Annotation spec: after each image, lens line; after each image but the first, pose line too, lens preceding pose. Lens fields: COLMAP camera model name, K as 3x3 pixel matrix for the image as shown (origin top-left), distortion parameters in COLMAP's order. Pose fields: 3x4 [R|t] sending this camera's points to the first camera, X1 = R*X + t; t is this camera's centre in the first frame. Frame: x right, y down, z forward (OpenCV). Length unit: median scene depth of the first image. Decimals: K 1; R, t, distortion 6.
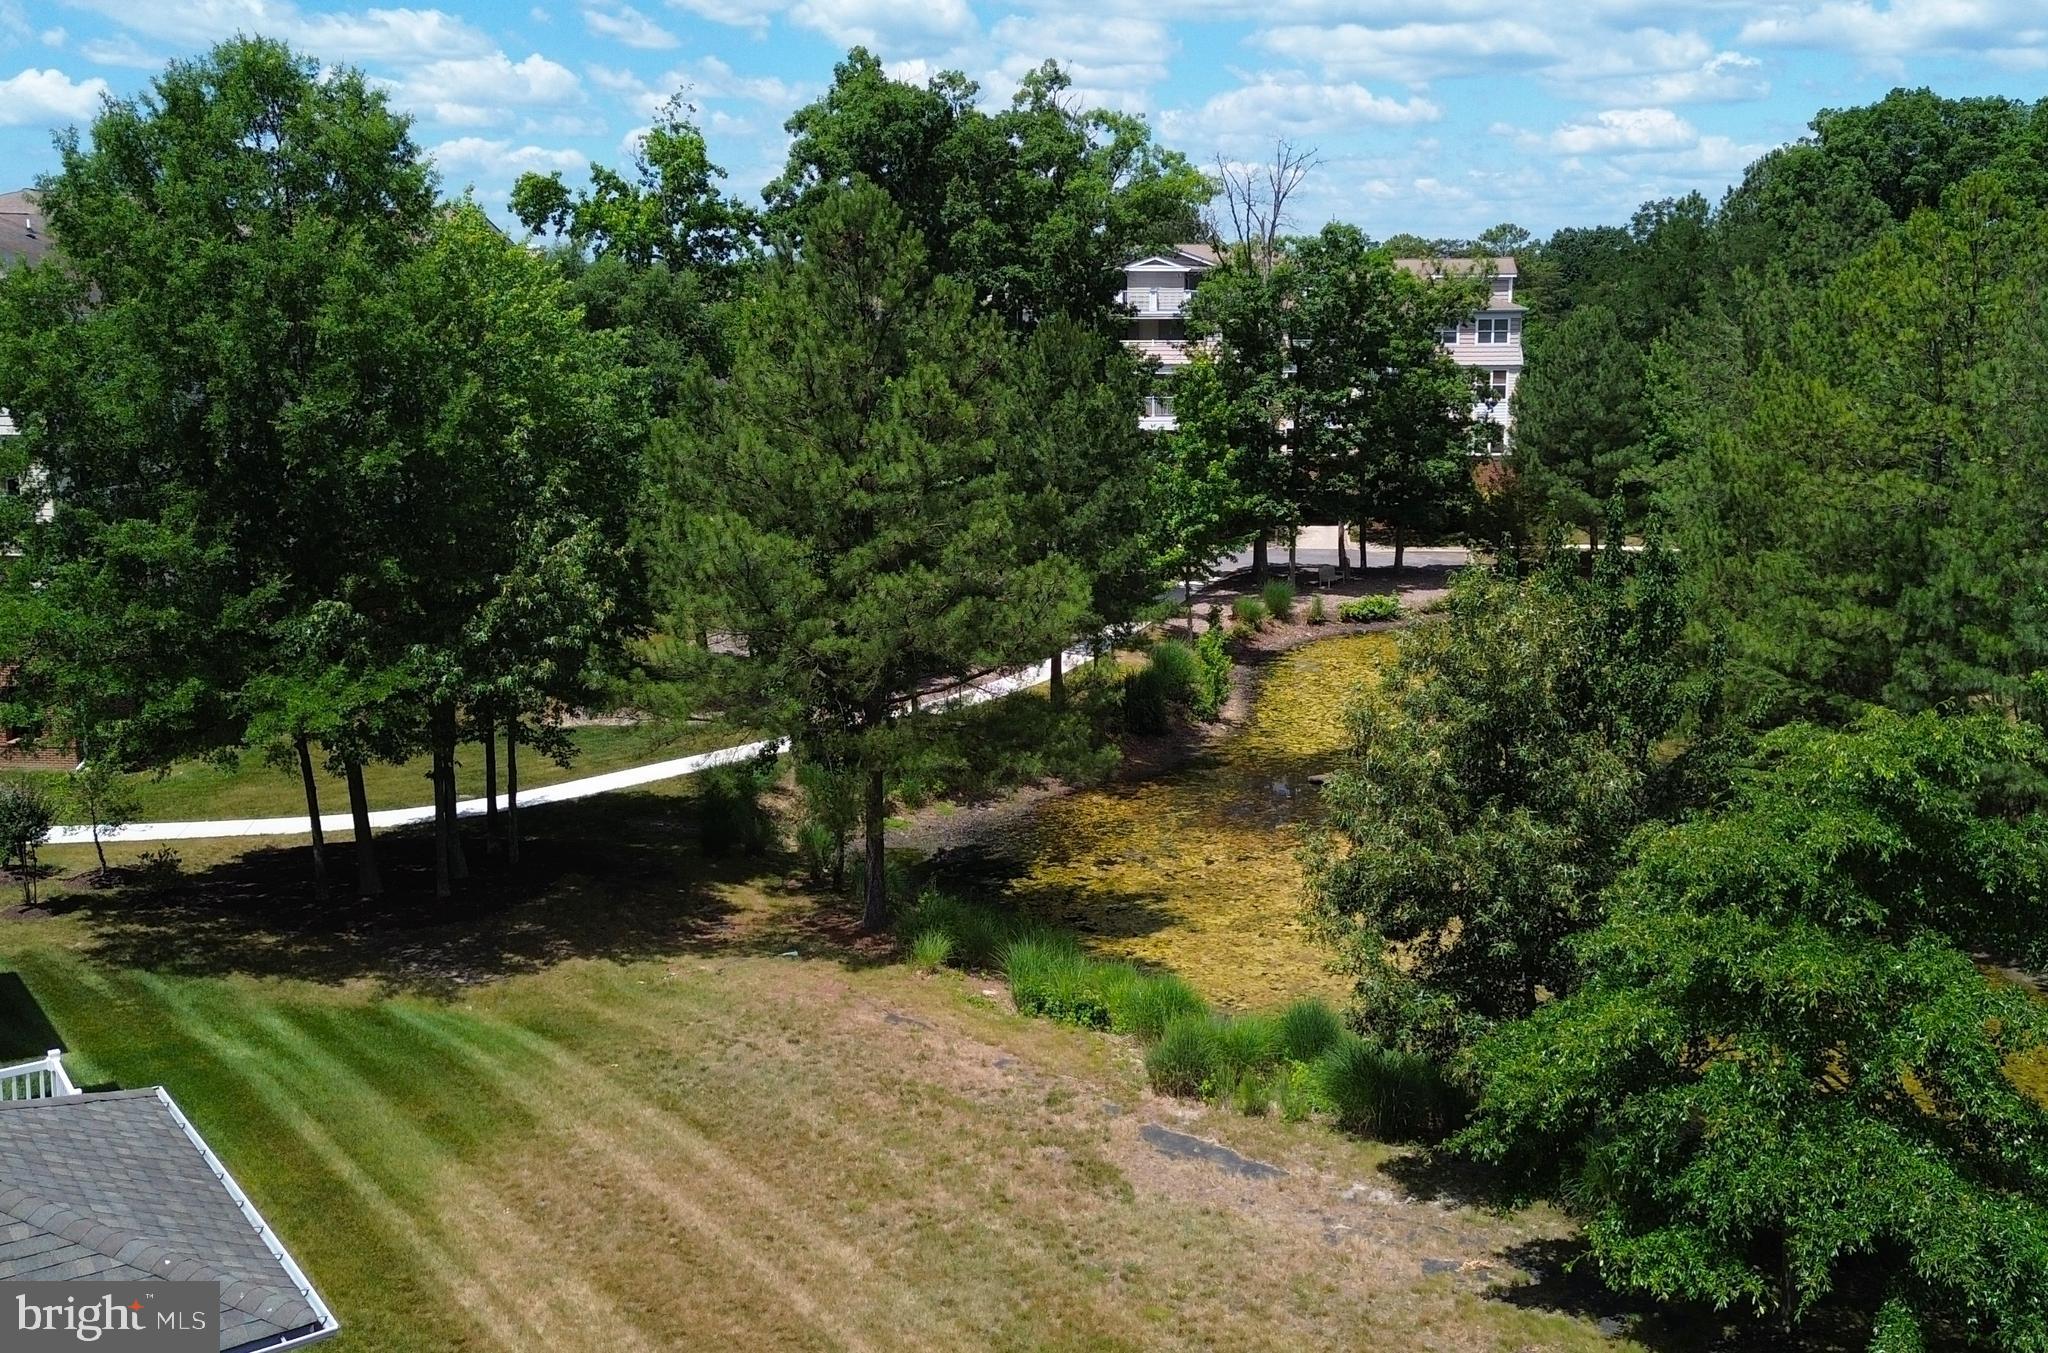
lens RADIAL K [[1889.9, 0, 1027.0], [0, 1889.9, 676.6], [0, 0, 1]] dist [0.086001, 0.001043]
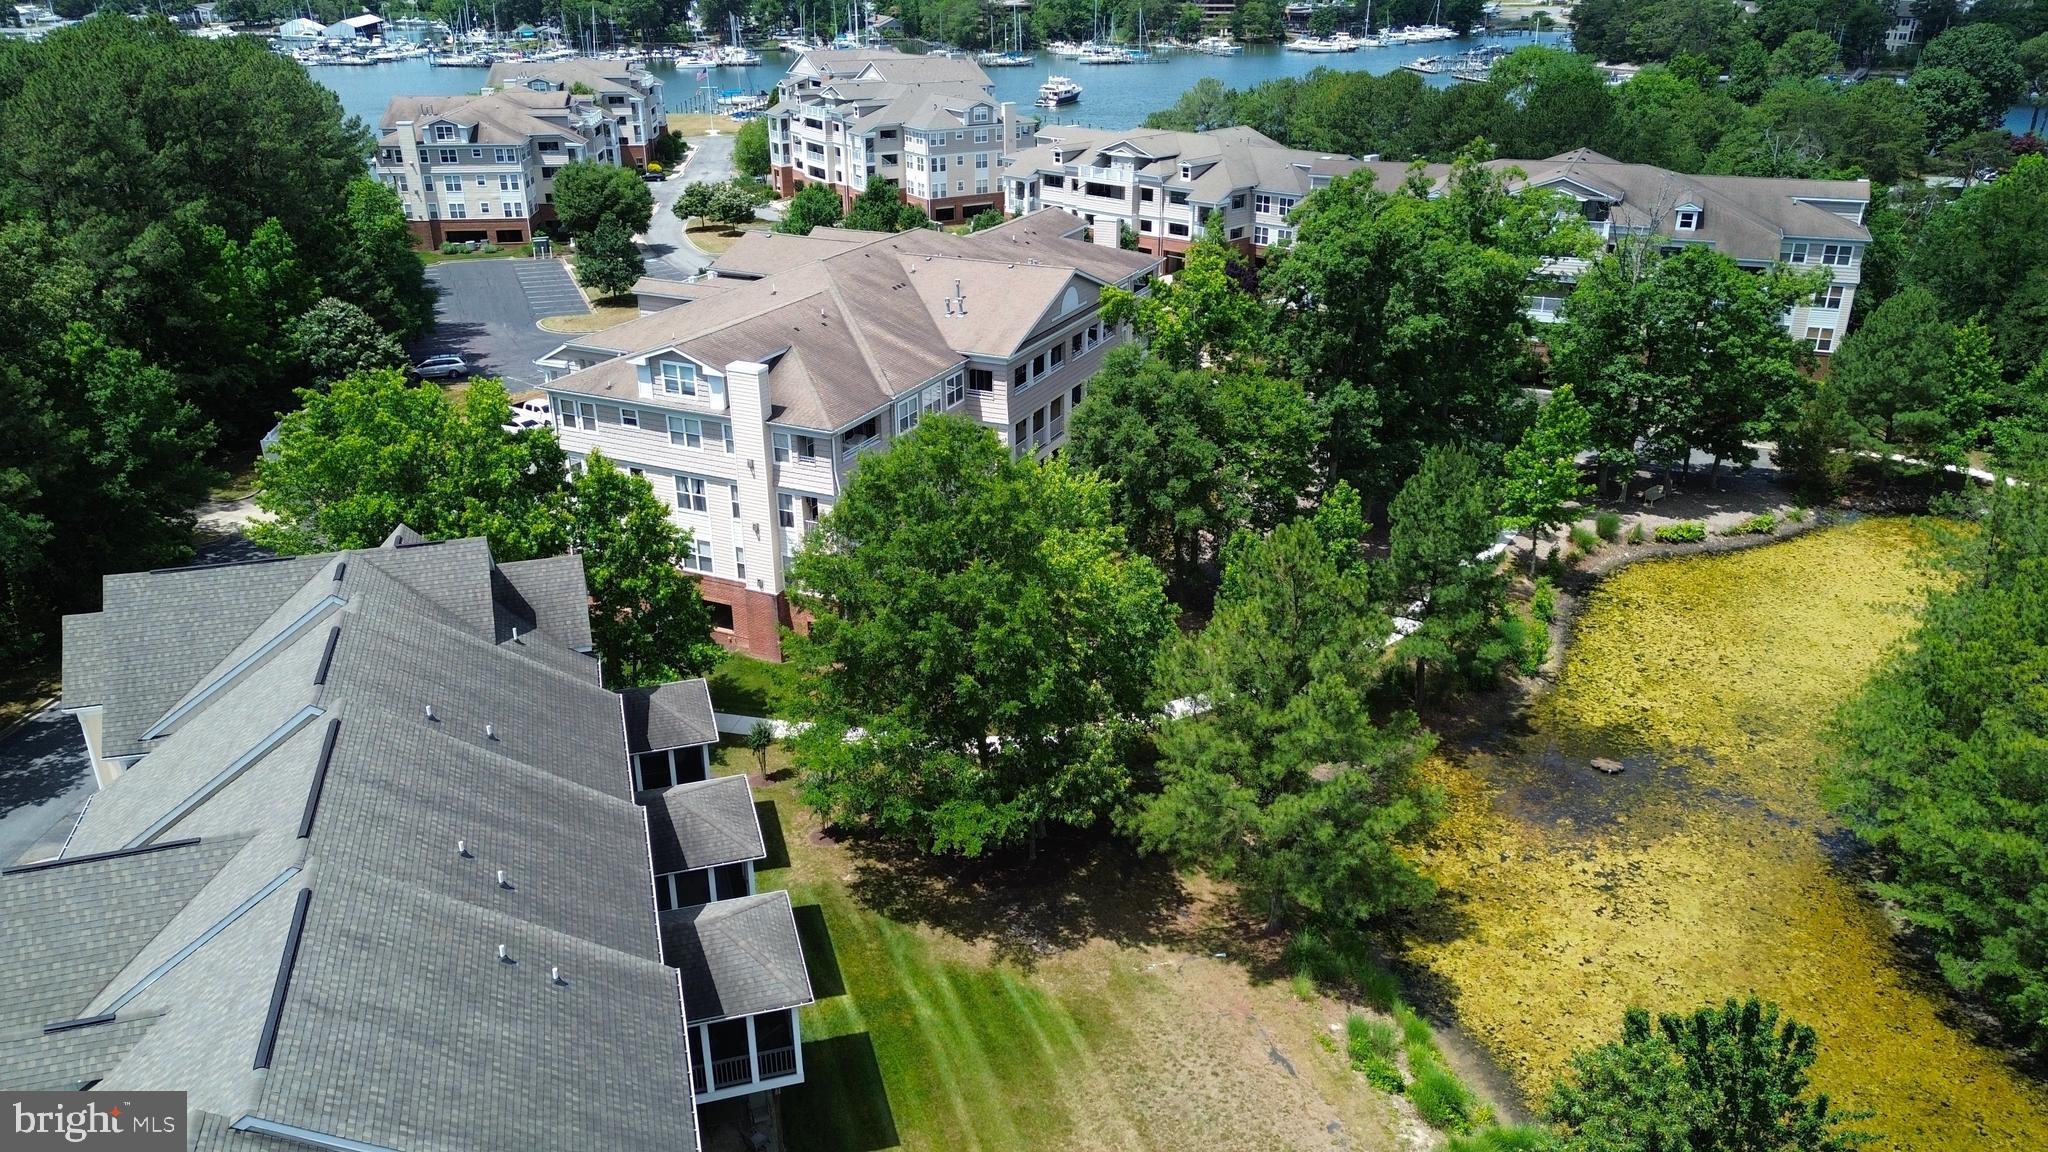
lens RADIAL K [[1320.7, 0, 1021.7], [0, 1320.7, 574.9], [0, 0, 1]] dist [0.021819, 0.001537]
pose [[0.953507, 0.109903, -0.280617, 0.000567], [-0.043287, 0.971423, 0.233373, -0.376603], [0.298246, -0.210376, 0.931016, -0.070653]]
